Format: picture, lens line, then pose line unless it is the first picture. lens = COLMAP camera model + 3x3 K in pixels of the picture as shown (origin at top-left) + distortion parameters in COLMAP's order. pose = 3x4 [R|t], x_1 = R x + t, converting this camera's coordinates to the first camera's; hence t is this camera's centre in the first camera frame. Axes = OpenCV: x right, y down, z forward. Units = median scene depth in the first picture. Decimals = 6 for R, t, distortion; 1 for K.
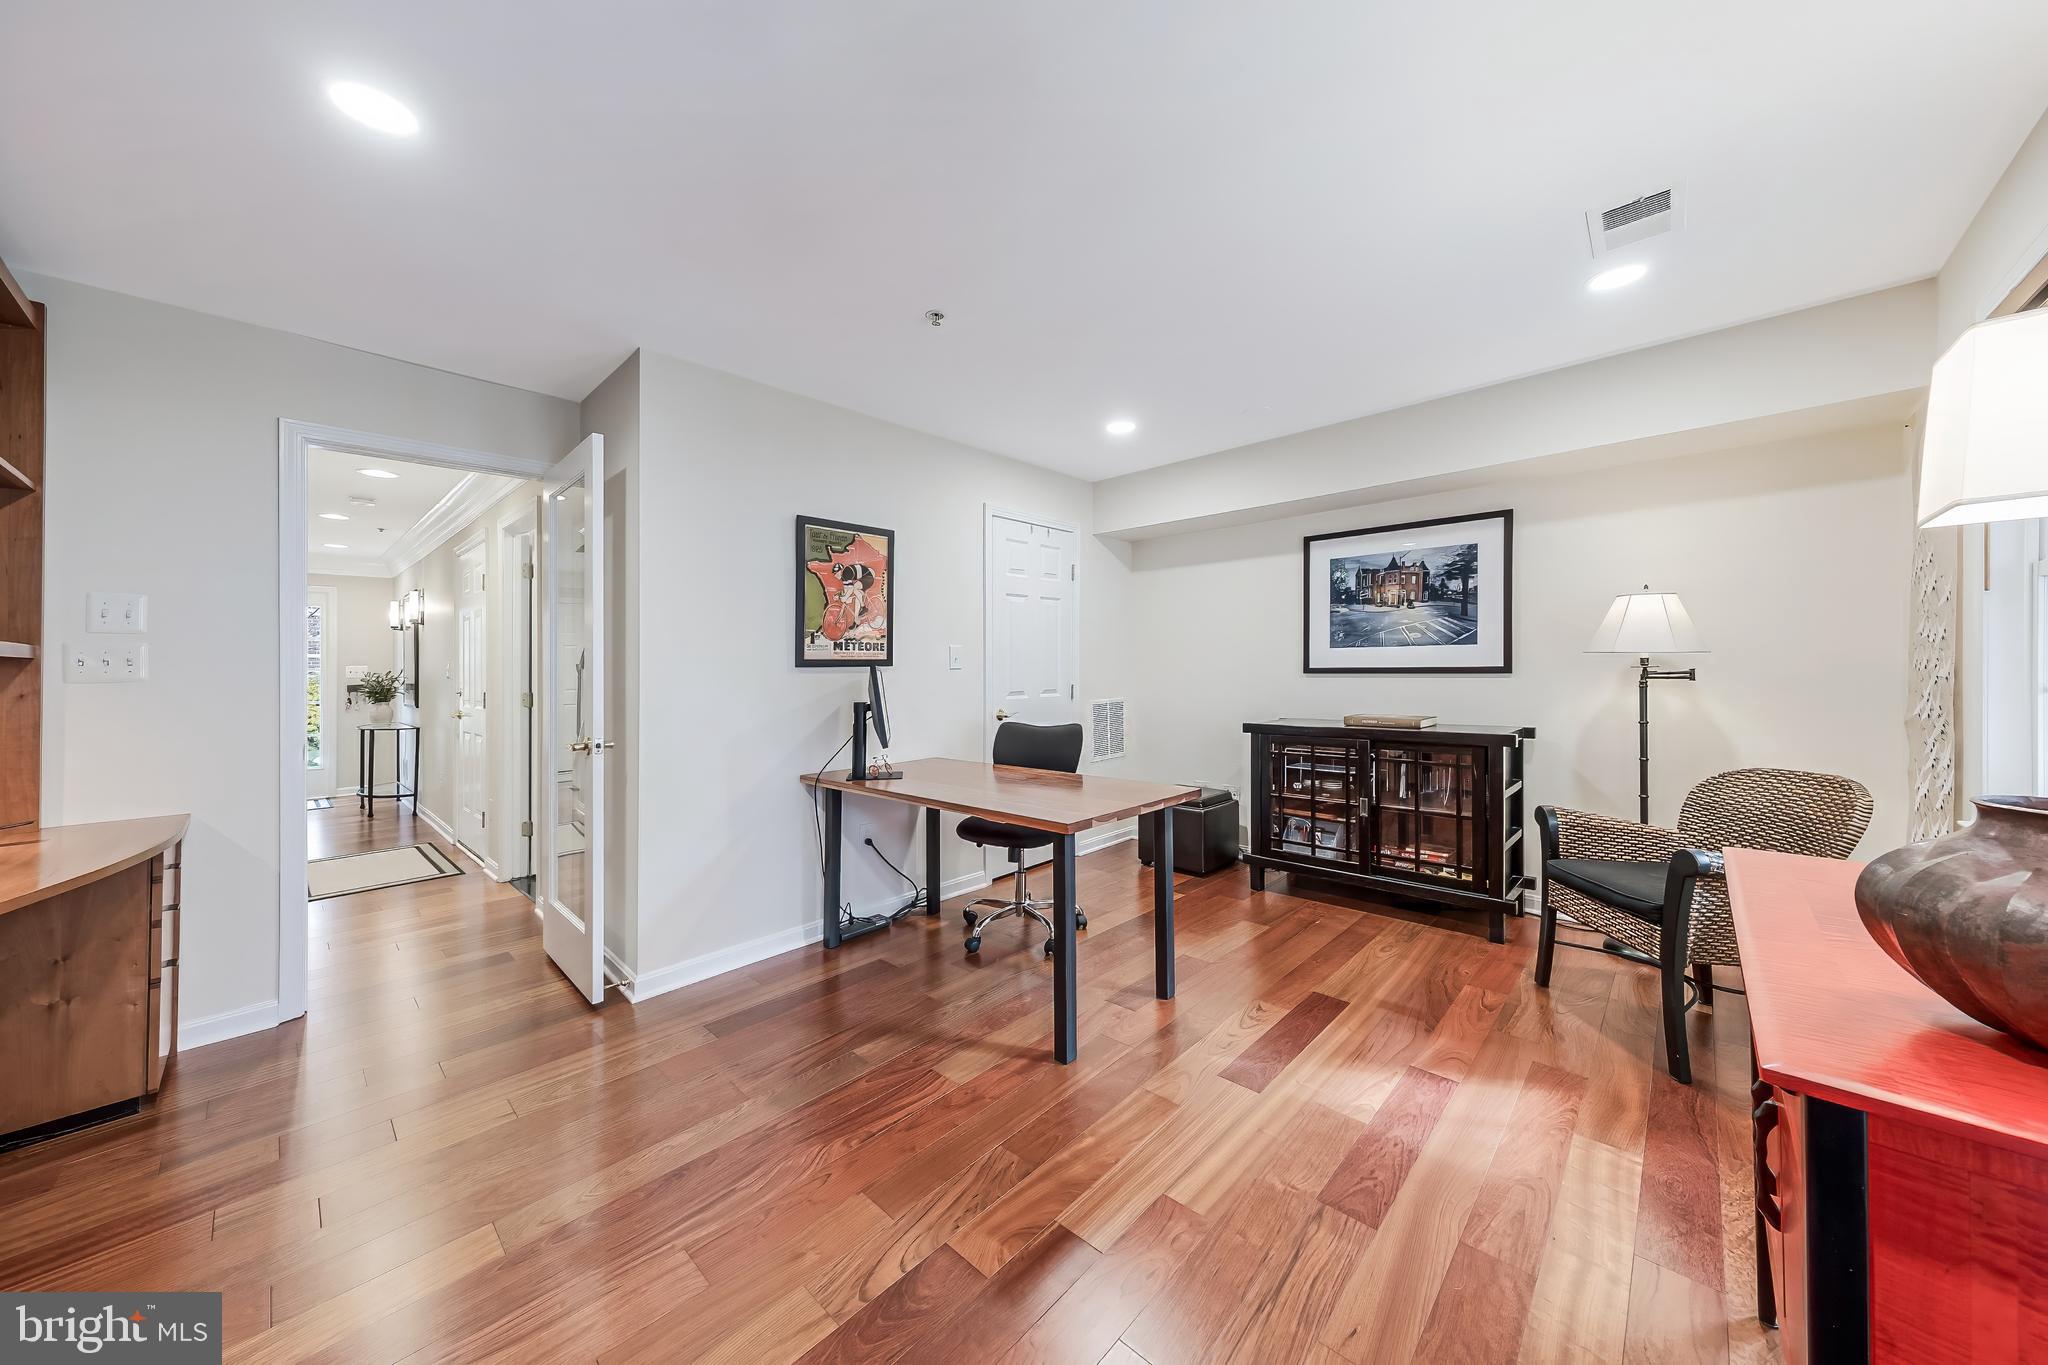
lens RADIAL K [[698.0, 0, 1031.0], [0, 698.0, 668.3], [0, 0, 1]] dist [0.001128, -0.000013]
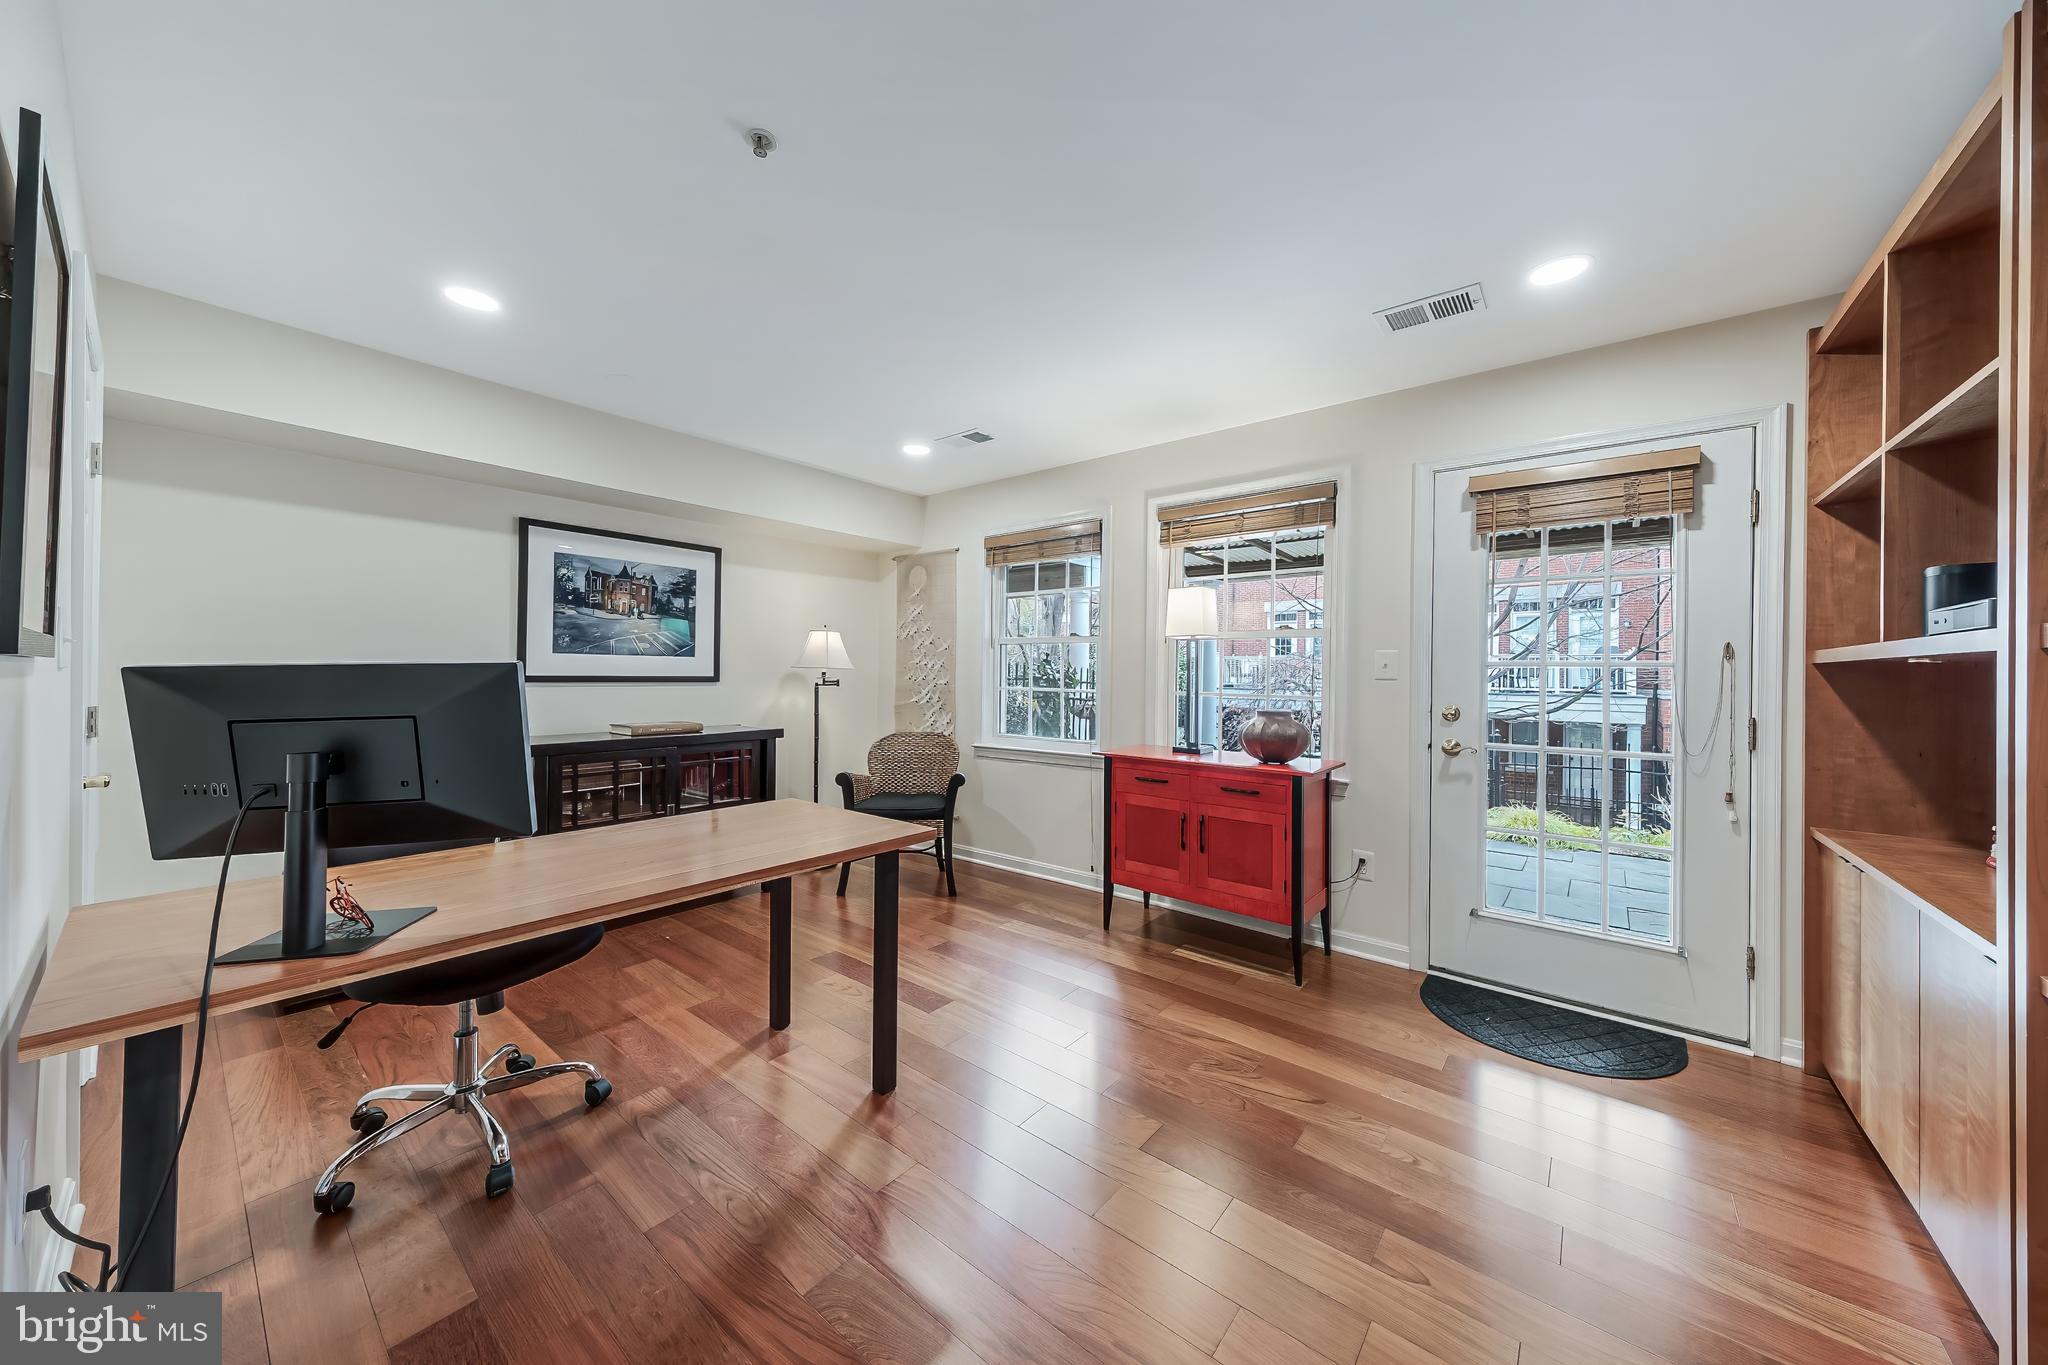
lens RADIAL K [[687.9, 0, 1039.6], [0, 687.9, 667.9], [0, 0, 1]] dist [0.015319, 0.000041]
pose [[-0.070101, 0.019058, 0.997358, -0.576011], [-0.007753, 0.999777, -0.019649, 0.002271], [-0.997510, -0.009109, -0.069937, 0.538294]]
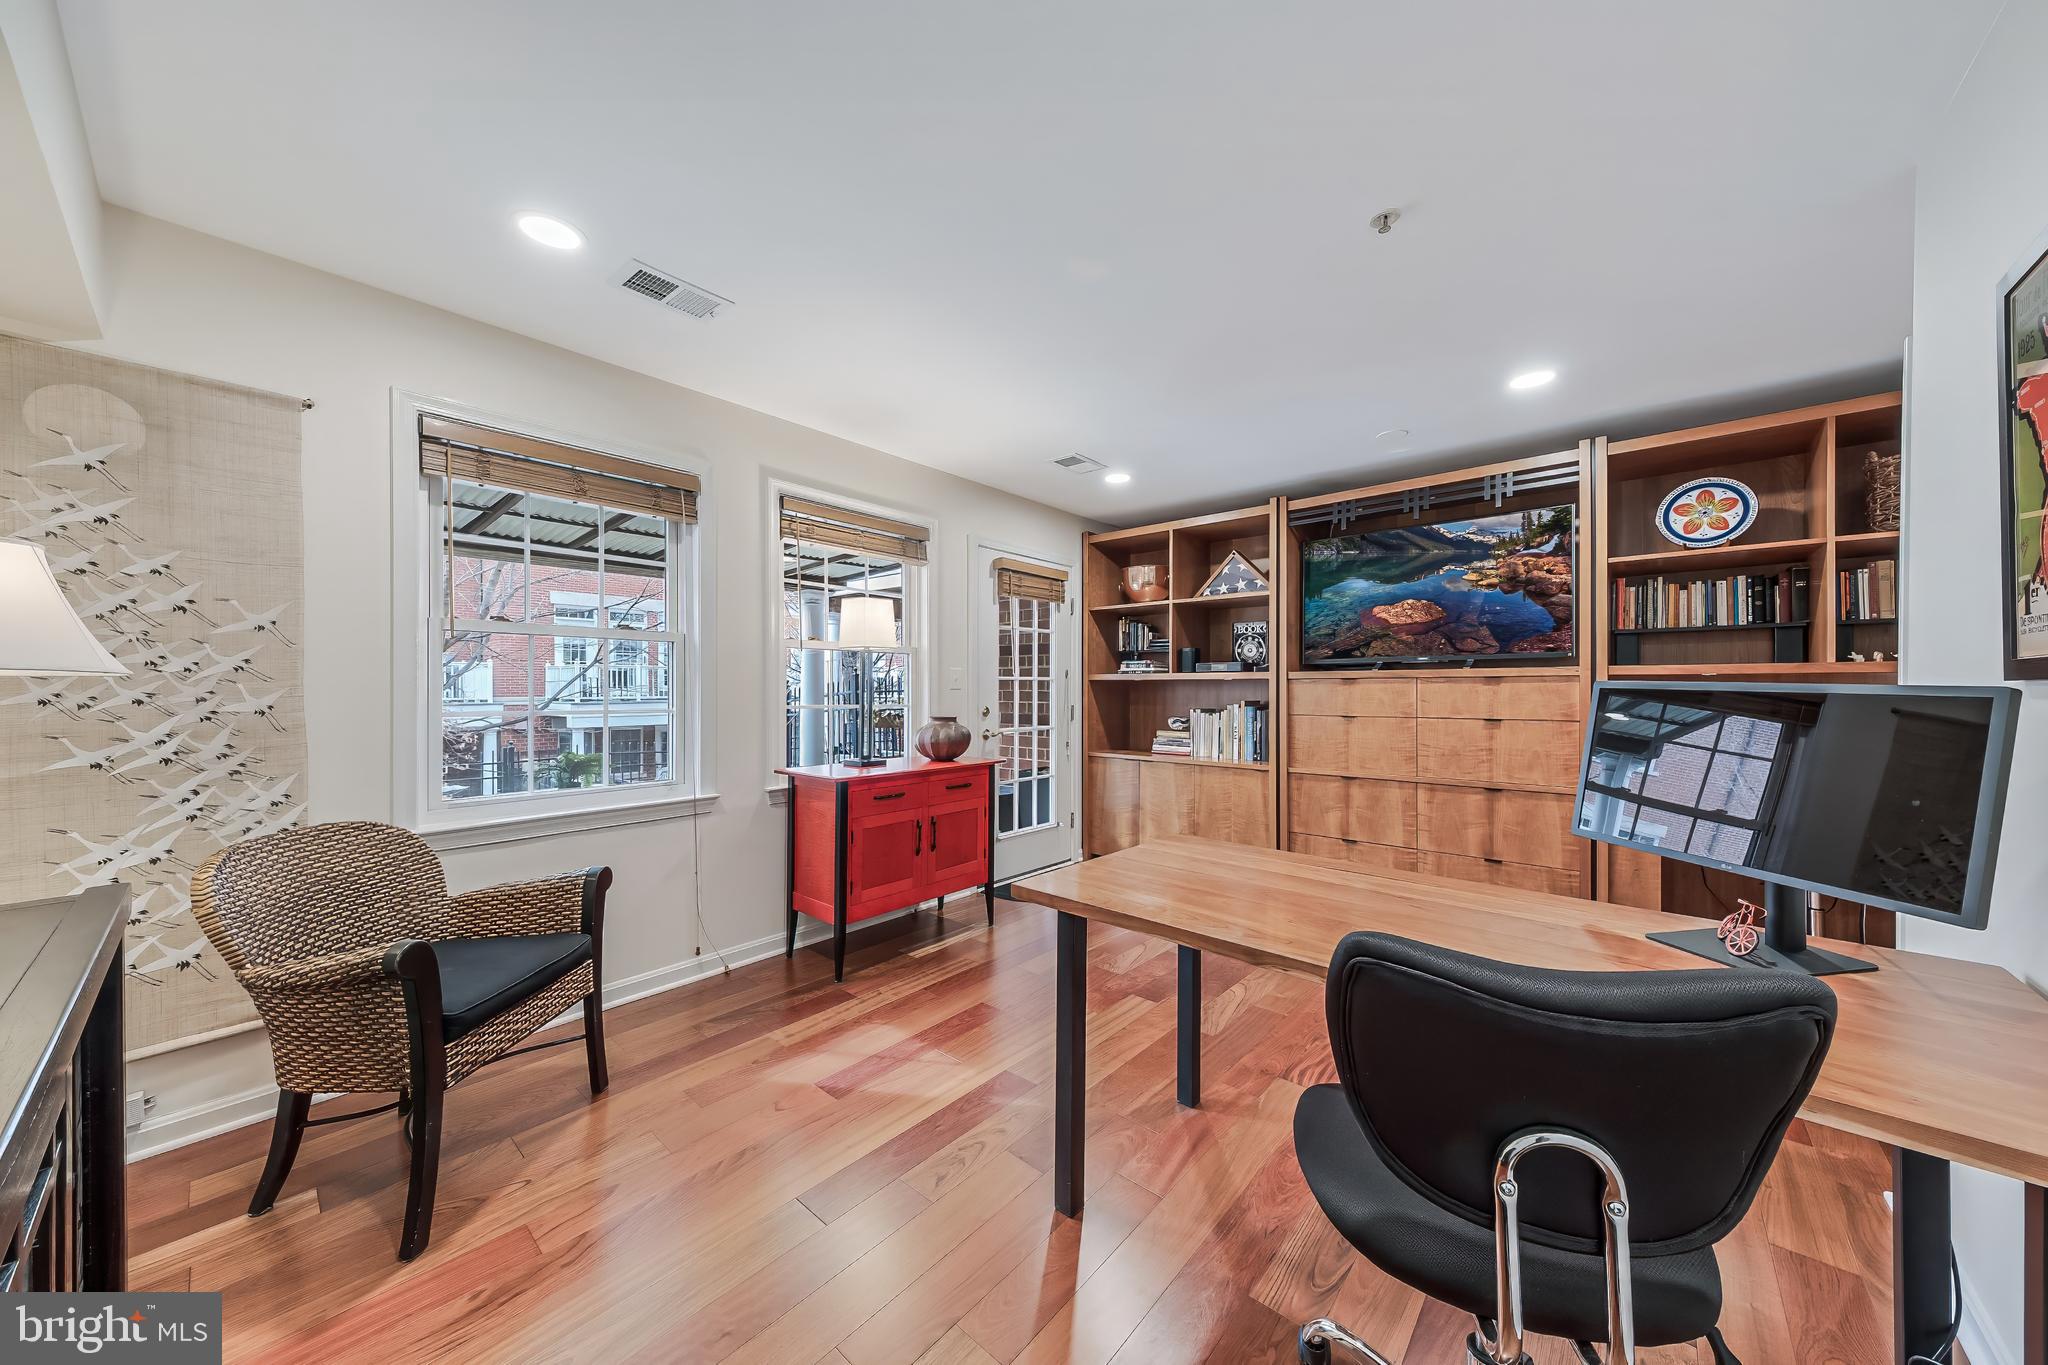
lens RADIAL K [[695.6, 0, 1024.0], [0, 695.6, 682.5], [0, 0, 1]] dist [0.000597, 0.000006]
pose [[-0.999614, 0.009982, -0.025931, 0.176586], [0.010194, 0.999916, -0.008055, -0.004051], [0.025849, -0.008317, -0.999631, 1.218568]]
